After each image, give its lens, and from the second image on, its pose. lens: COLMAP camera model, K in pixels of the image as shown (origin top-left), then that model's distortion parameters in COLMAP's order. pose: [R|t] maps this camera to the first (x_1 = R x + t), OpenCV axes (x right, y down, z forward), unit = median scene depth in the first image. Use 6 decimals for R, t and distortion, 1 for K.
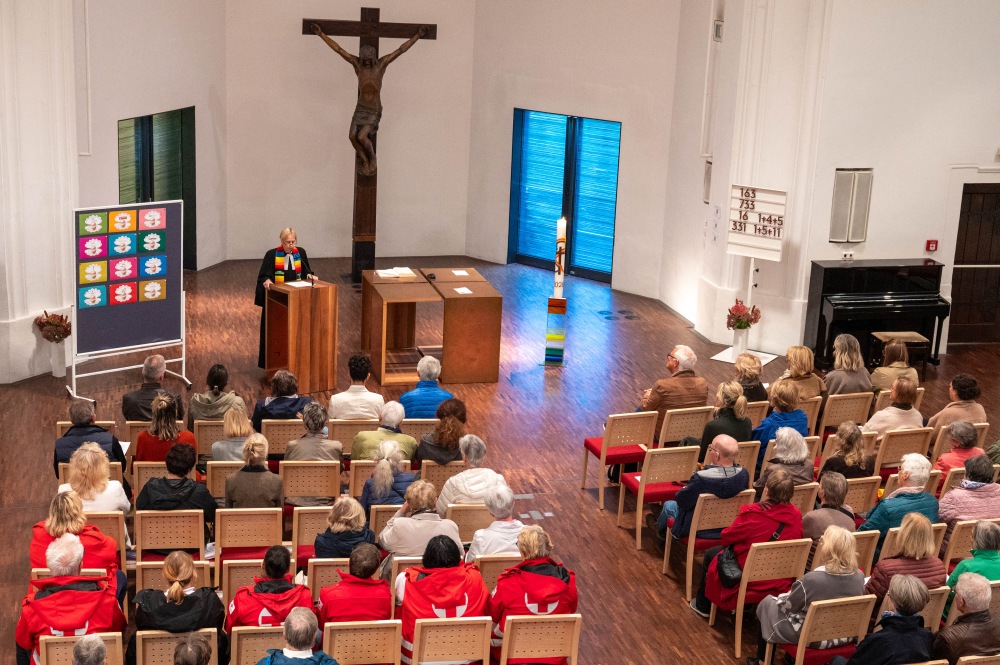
lens RADIAL K [[1543.1, 0, 500.0], [0, 1543.1, 332.5], [0, 0, 1]] dist [0.020181, -0.232855]
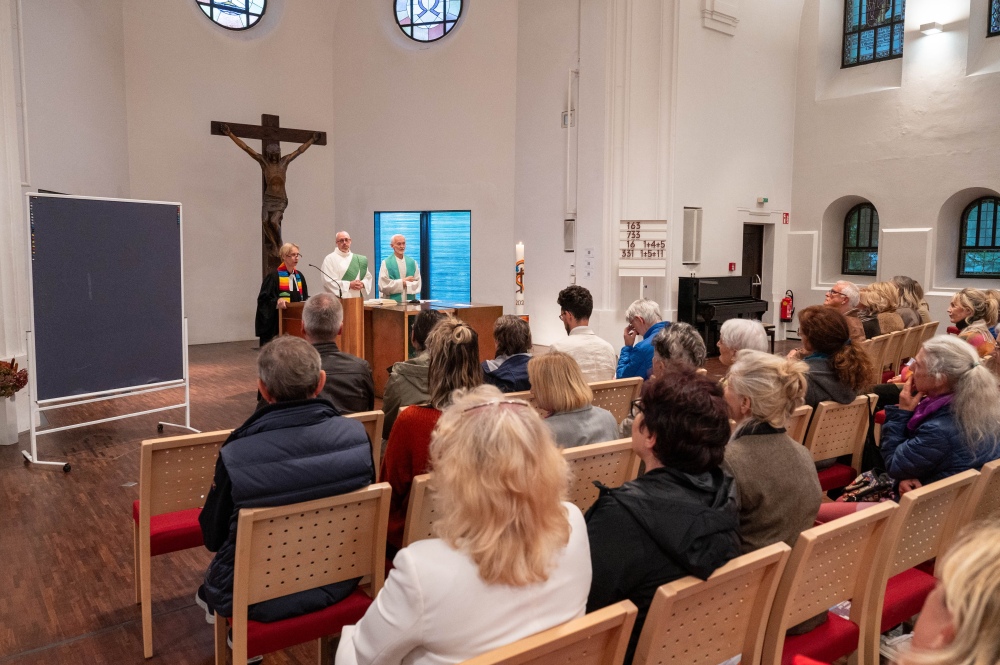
lens RADIAL K [[722.3, 0, 500.0], [0, 722.3, 332.5], [0, 0, 1]] dist [-0.001612, 0.003616]
pose [[0.908007, -0.085047, 0.410233, -0.189689], [0.142297, 0.983575, -0.111051, 0.046227], [-0.394050, 0.159210, 0.905194, 0.521292]]
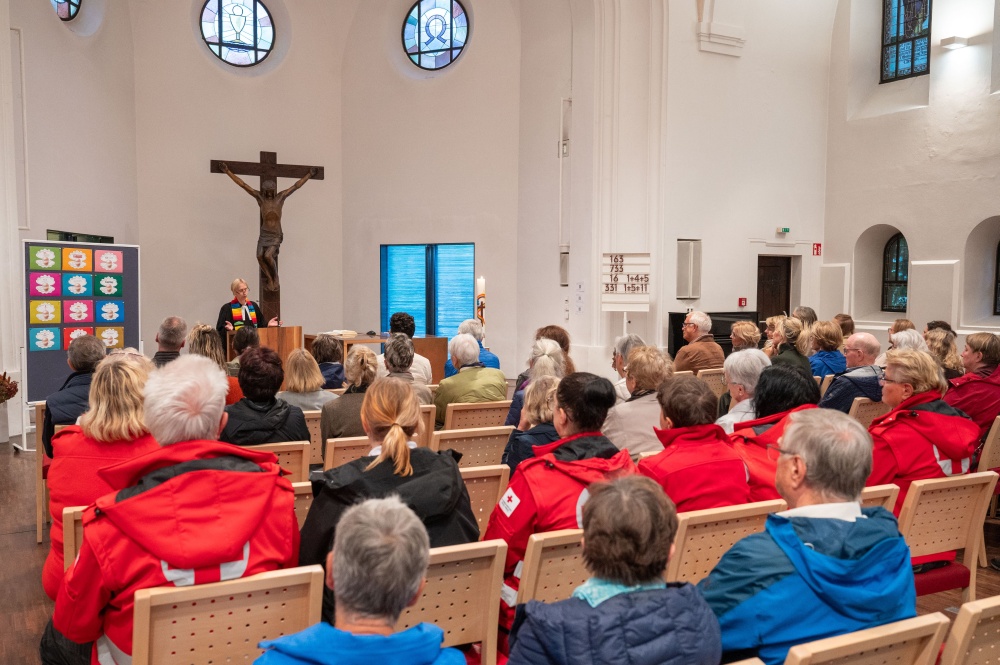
lens RADIAL K [[895.9, 0, 495.9], [0, 895.9, 367.4], [0, 0, 1]] dist [0.002447, -0.001069]
pose [[0.960029, -0.063384, 0.272629, -0.131446], [0.107377, 0.982899, -0.149600, 0.090784], [-0.258485, 0.172894, 0.950417, 0.362826]]
